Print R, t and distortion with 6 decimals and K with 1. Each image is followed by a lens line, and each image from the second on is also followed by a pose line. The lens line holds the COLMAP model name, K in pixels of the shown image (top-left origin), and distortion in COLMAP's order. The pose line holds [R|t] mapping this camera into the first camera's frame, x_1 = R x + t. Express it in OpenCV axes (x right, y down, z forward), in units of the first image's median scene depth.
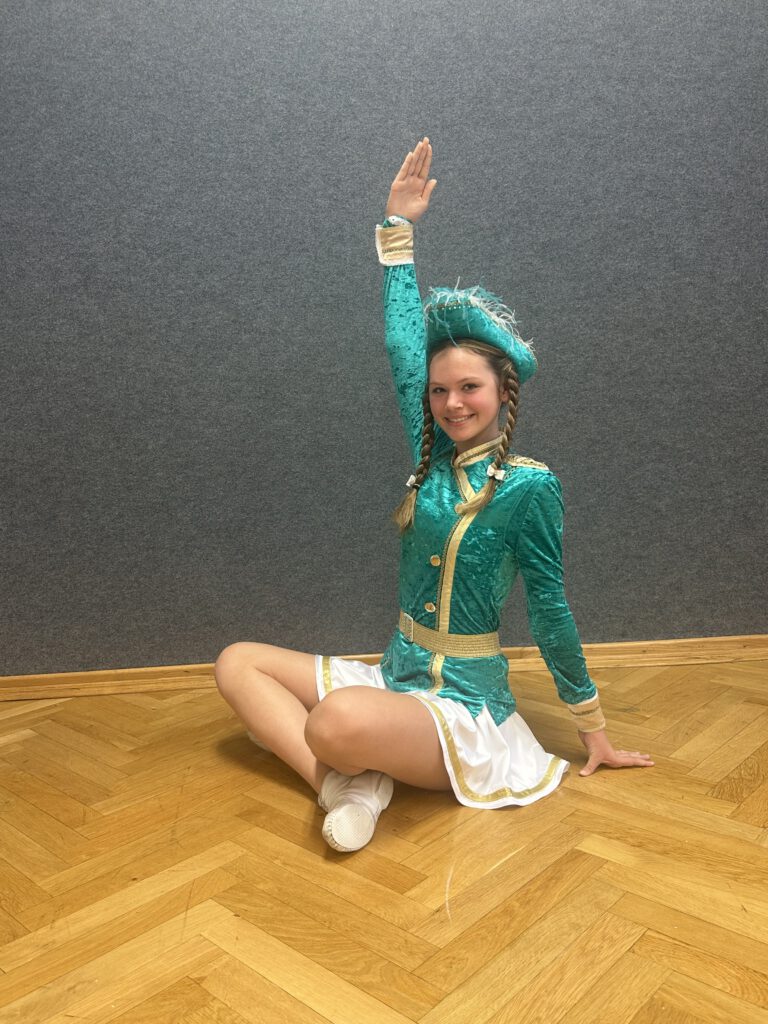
lens RADIAL K [[815.9, 0, 381.8], [0, 815.9, 512.0], [0, 0, 1]] dist [0.043839, -0.062614]
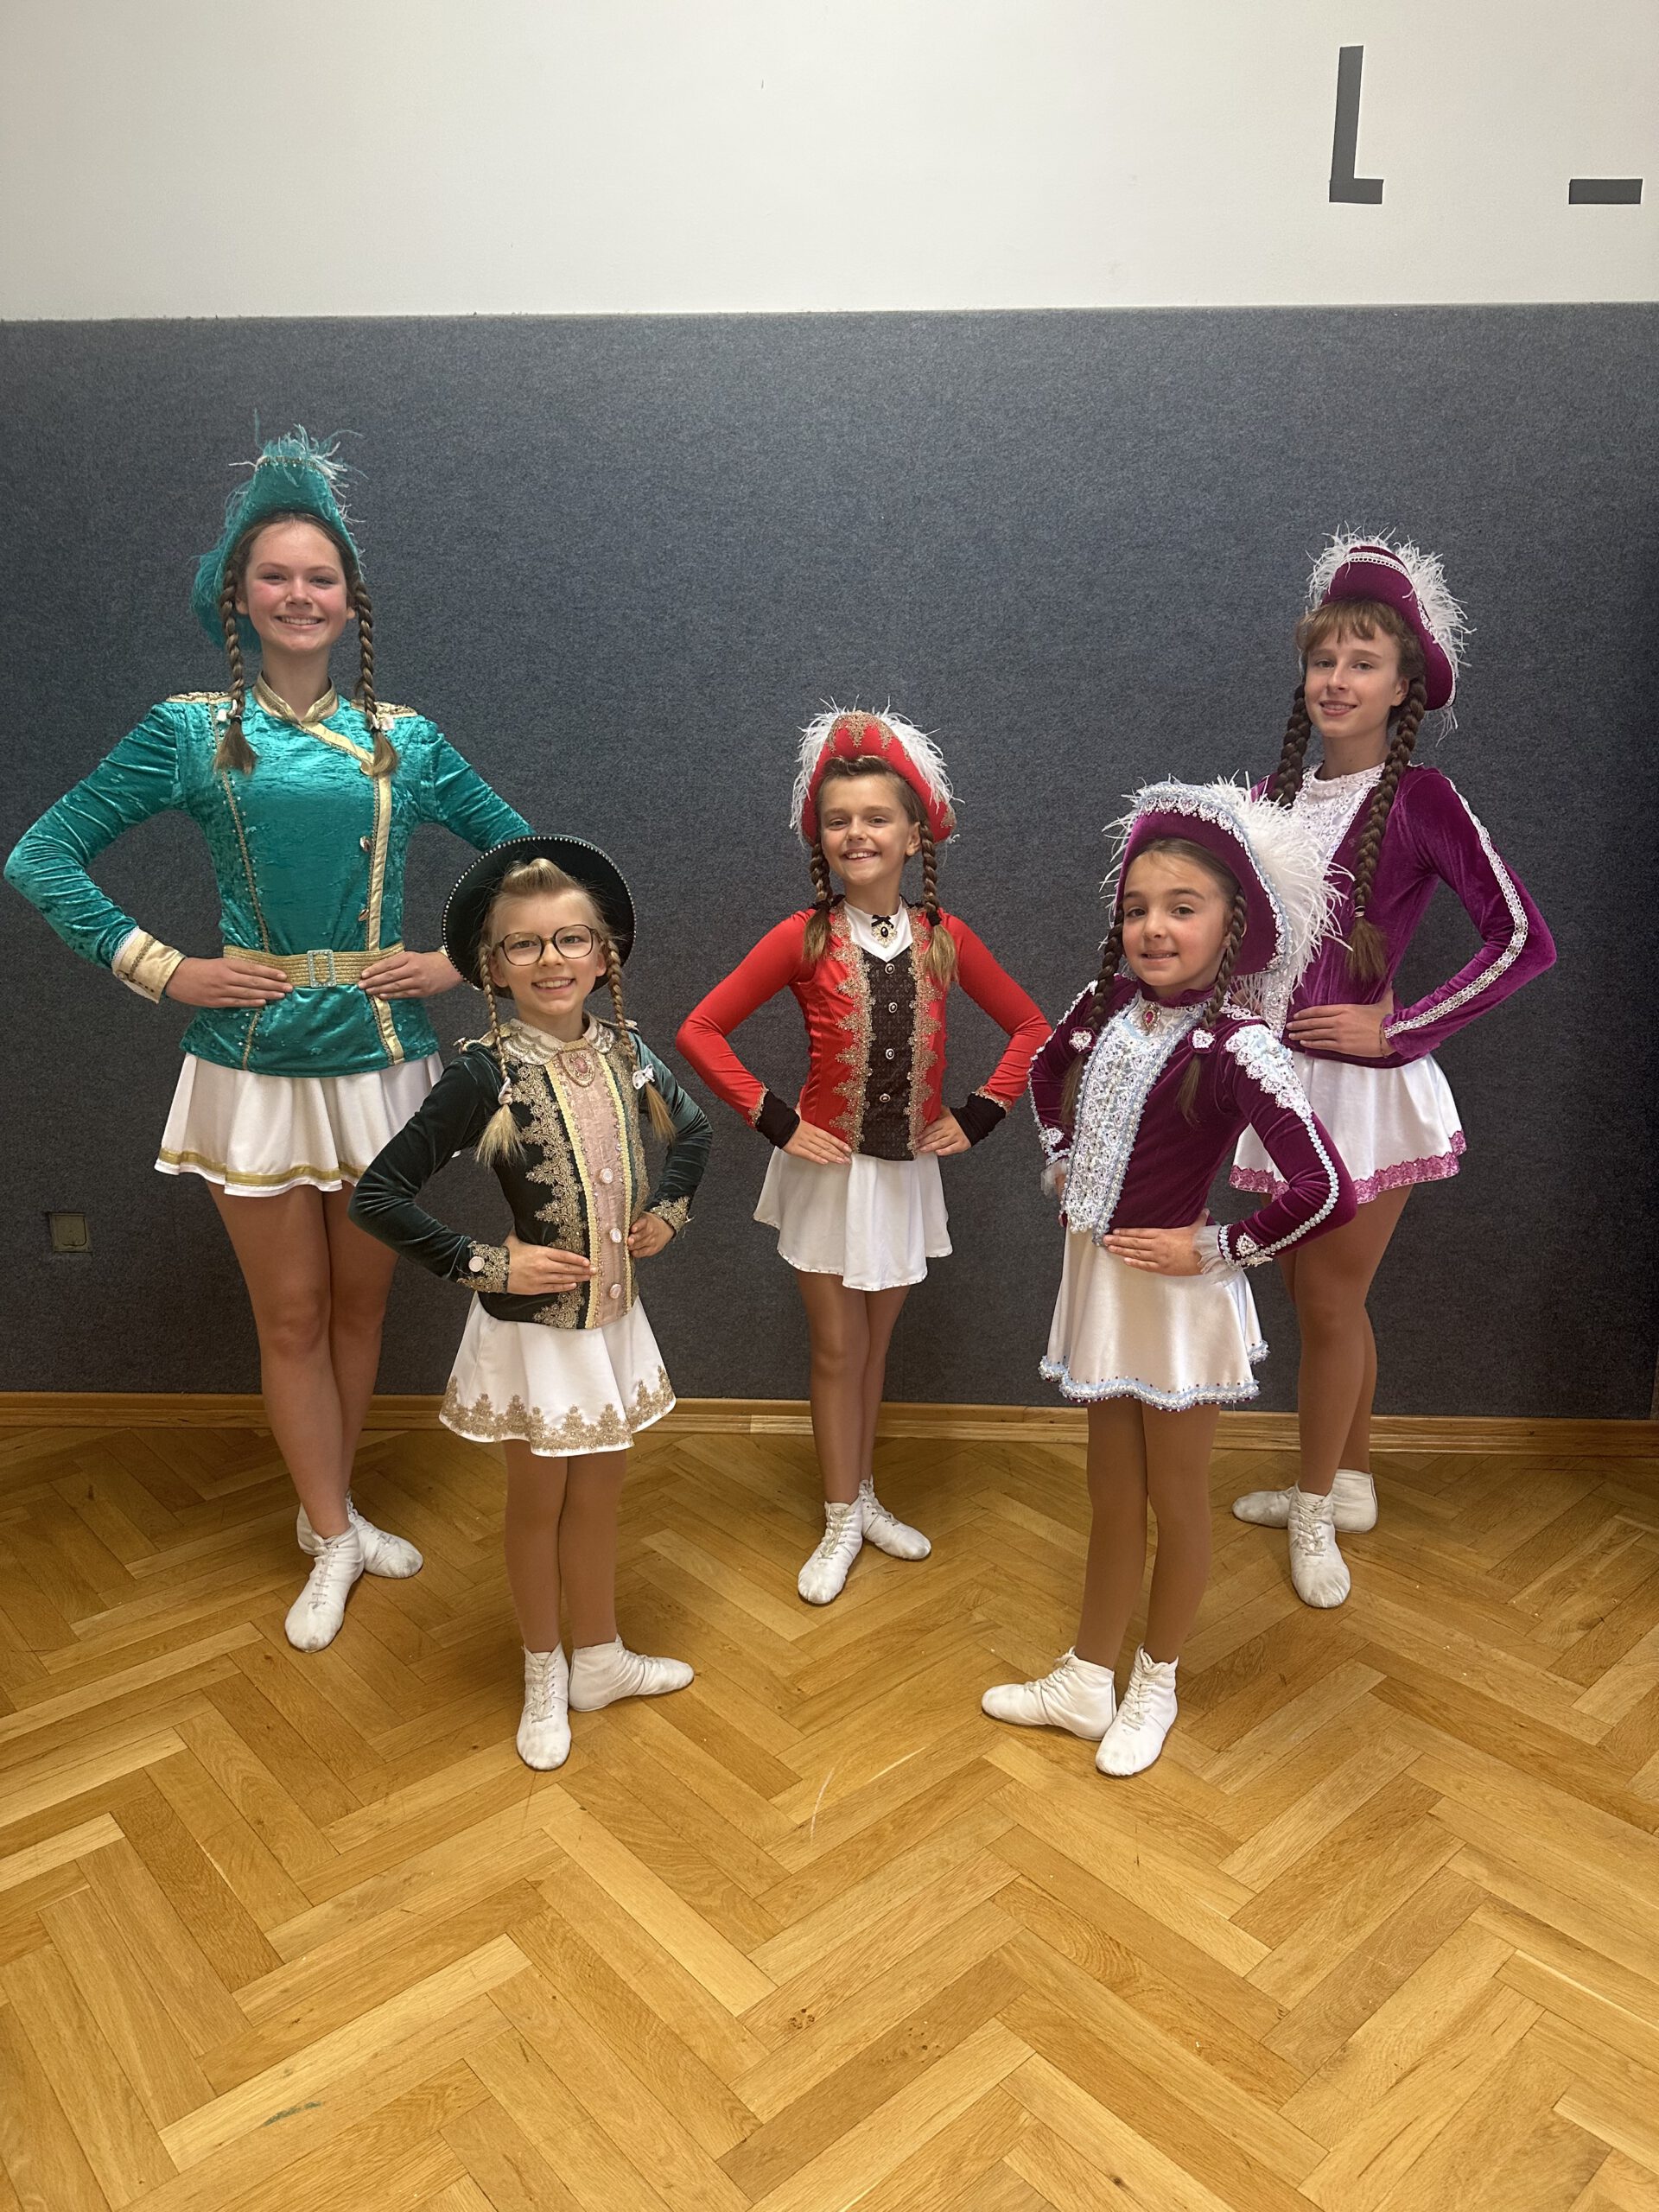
lens RADIAL K [[1519.5, 0, 839.2], [0, 1519.5, 1101.8], [0, 0, 1]] dist [0.177806, -0.349503]
pose [[0.995125, 0.063725, -0.075265, 0.101700], [-0.052185, 0.987847, 0.146407, -0.300576], [0.083680, -0.141766, 0.986357, -0.308337]]
